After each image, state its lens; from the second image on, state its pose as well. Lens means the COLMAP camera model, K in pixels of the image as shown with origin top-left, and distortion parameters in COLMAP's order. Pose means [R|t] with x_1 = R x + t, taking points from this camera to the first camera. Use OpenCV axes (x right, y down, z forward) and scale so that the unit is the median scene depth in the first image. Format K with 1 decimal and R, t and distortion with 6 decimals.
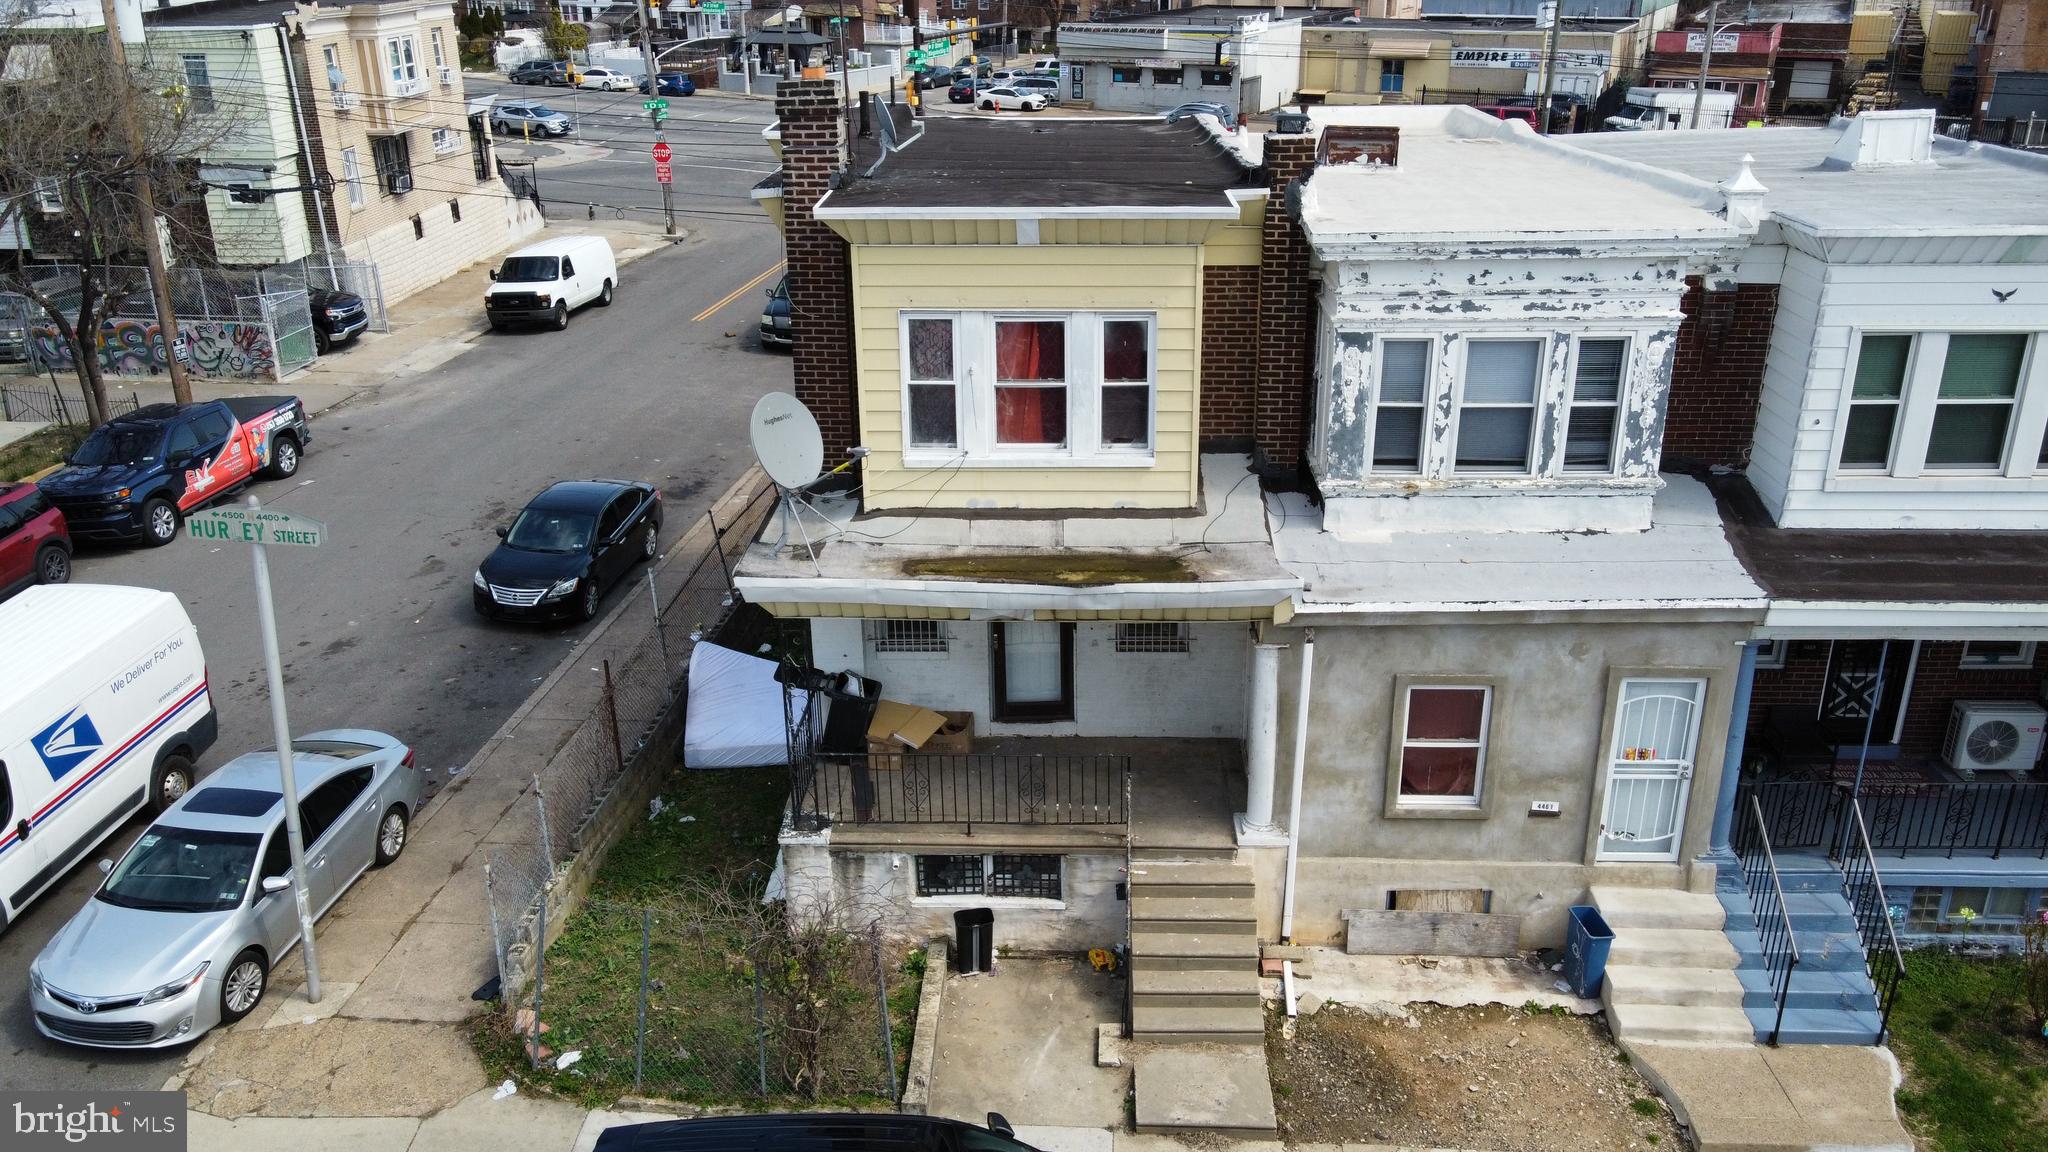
lens RADIAL K [[1574.0, 0, 1032.7], [0, 1574.0, 567.0], [0, 0, 1]] dist [-0.002046, 0.022565]
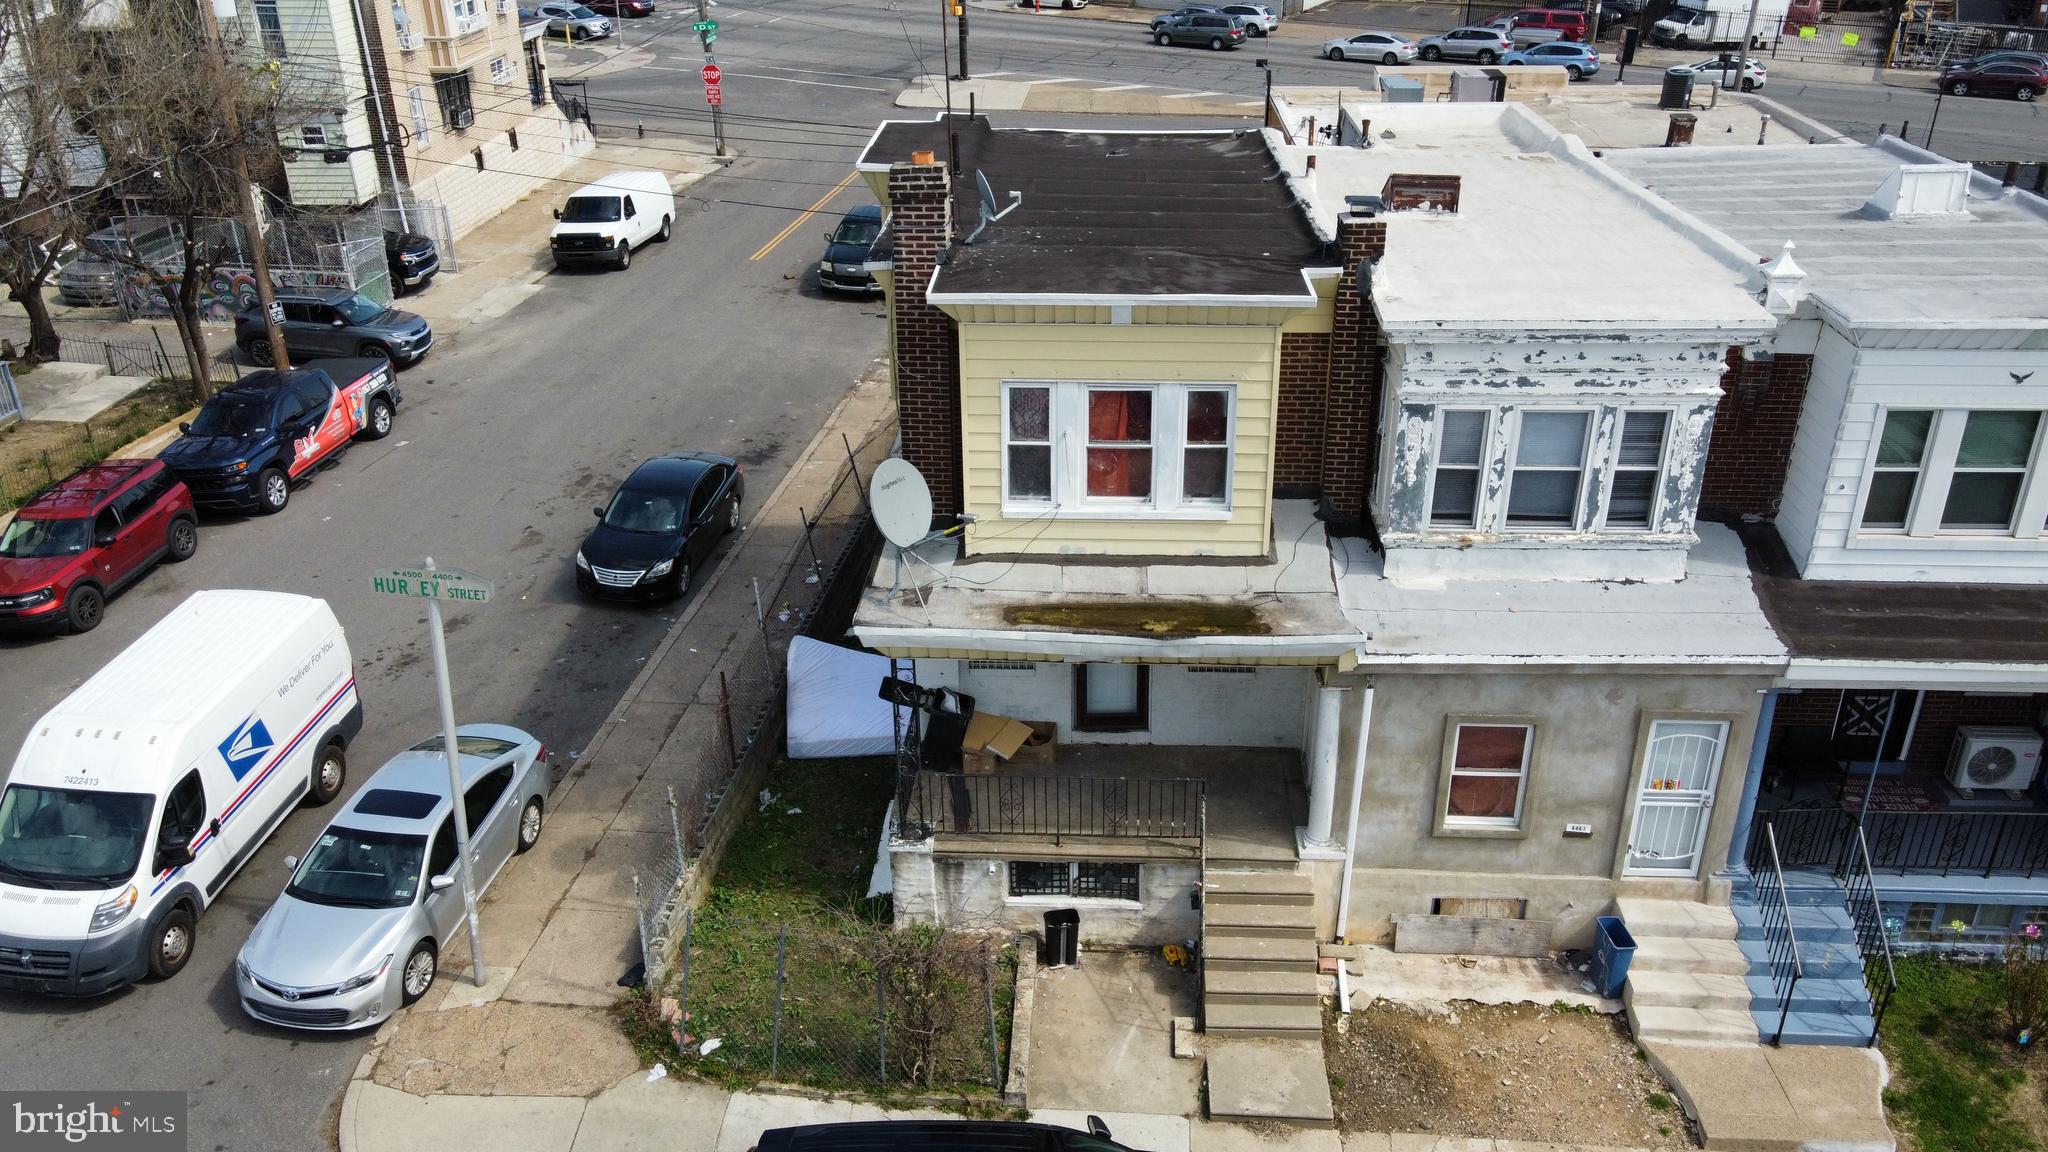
lens RADIAL K [[1574.0, 0, 1032.7], [0, 1574.0, 567.0], [0, 0, 1]] dist [-0.002046, 0.022565]
pose [[0.999828, 0.008670, -0.016368, -0.042422], [-0.007349, 0.996841, 0.079087, -0.116411], [0.017002, -0.078953, 0.996733, -0.097801]]
